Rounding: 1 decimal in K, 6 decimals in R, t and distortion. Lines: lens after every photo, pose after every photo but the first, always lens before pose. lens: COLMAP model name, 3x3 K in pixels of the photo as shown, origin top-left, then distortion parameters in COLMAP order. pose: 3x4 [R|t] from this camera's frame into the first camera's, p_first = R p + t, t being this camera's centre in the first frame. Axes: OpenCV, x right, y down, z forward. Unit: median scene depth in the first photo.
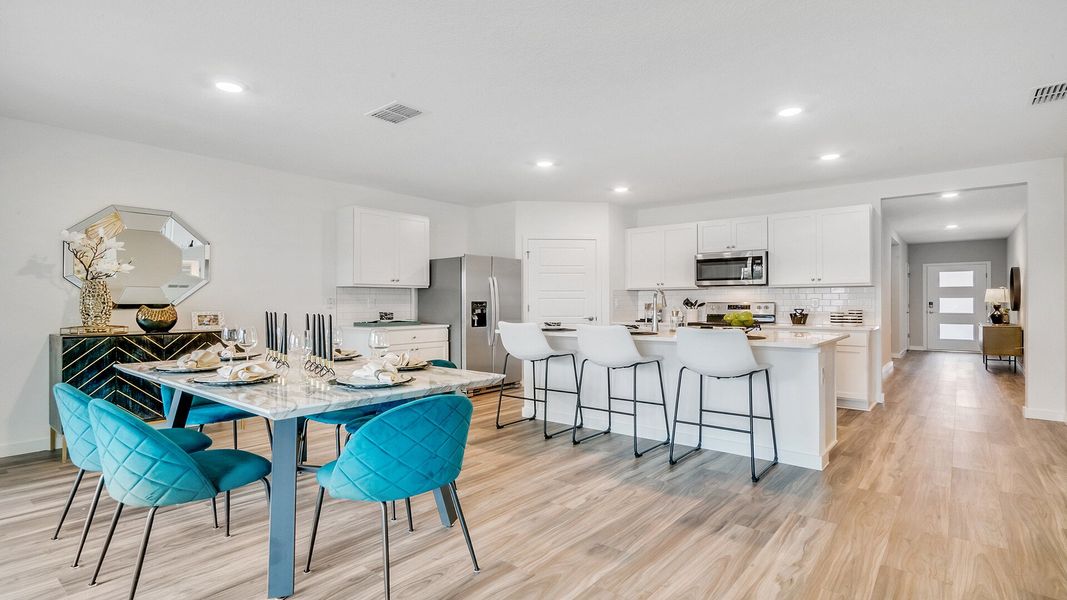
lens RADIAL K [[515.5, 0, 533.0], [0, 515.5, 302.8], [0, 0, 1]] dist [0.003497, 0.000395]
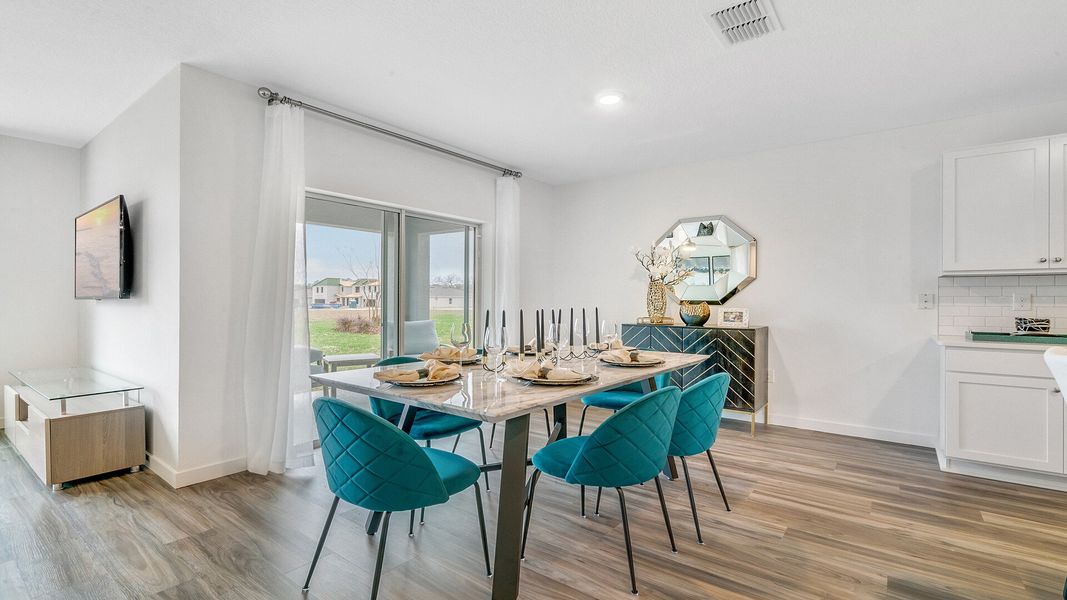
lens RADIAL K [[484.7, 0, 531.5], [0, 484.7, 298.0], [0, 0, 1]] dist [-0.004772, 0.000980]
pose [[0.034339, -0.003378, -0.999405, 0.460801], [-0.005490, 0.999979, -0.003569, 0.002979], [0.999395, 0.005610, 0.034320, 0.890670]]
